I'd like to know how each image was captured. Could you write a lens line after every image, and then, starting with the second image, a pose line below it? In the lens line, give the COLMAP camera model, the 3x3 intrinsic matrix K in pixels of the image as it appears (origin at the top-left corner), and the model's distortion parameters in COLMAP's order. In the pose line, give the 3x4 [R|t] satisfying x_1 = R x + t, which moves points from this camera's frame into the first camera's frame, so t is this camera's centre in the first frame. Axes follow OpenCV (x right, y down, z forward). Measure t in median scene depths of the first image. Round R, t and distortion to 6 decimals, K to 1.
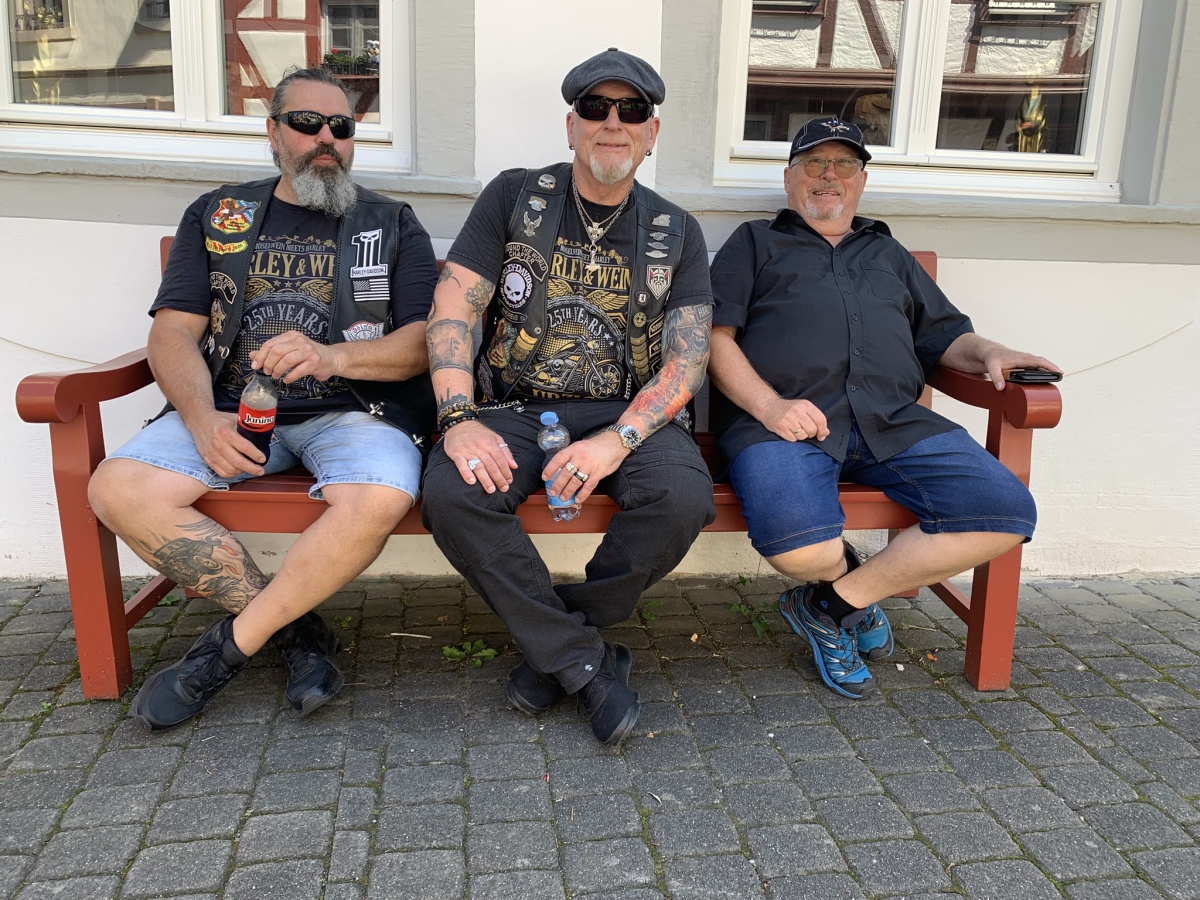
lens RADIAL K [[927.0, 0, 600.0], [0, 927.0, 450.0], [0, 0, 1]] dist [-0.100076, 0.203191]
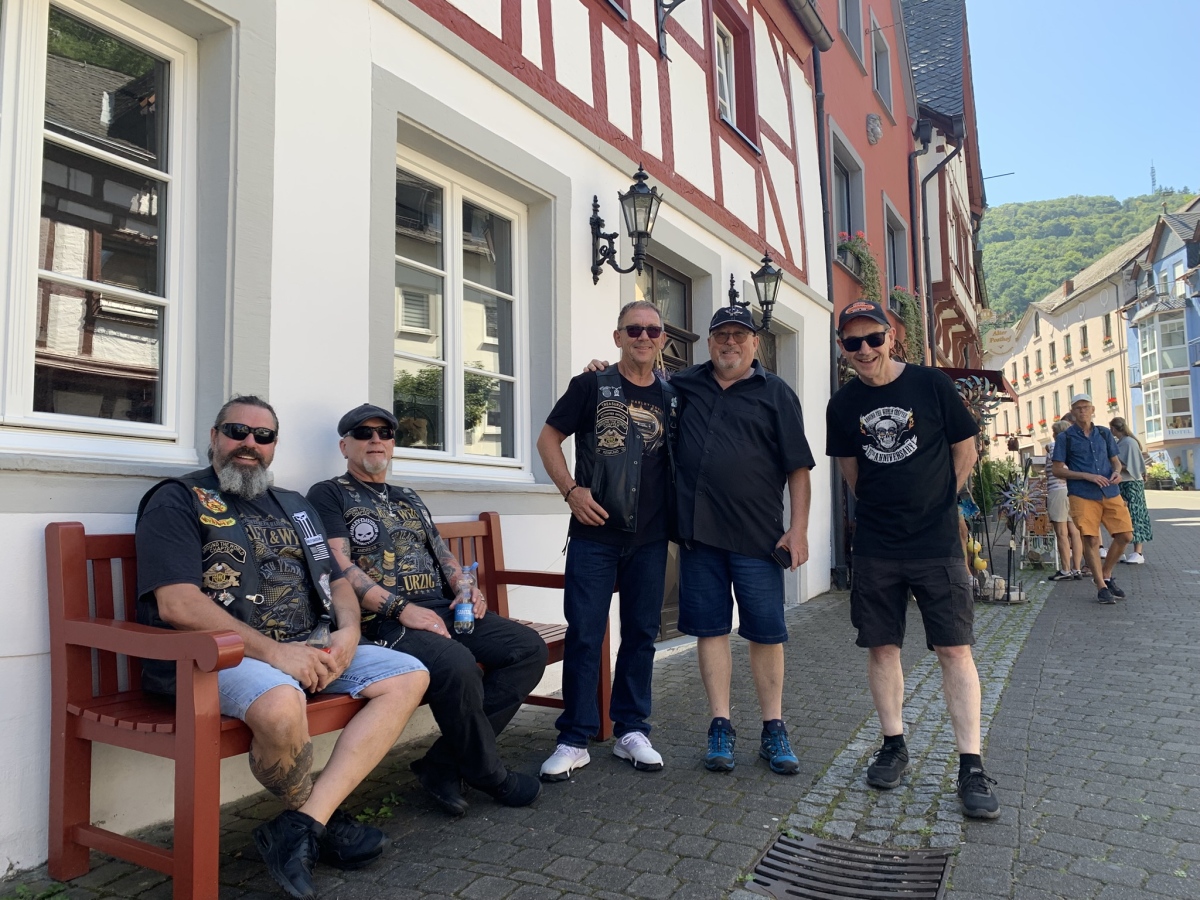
lens RADIAL K [[927.0, 0, 600.0], [0, 927.0, 450.0], [0, 0, 1]] dist [-0.100076, 0.203191]
pose [[0.547556, 0.020828, 0.836510, -1.124773], [0.215322, 0.962518, -0.164910, 0.001118], [-0.808591, 0.270417, 0.522547, -0.115109]]
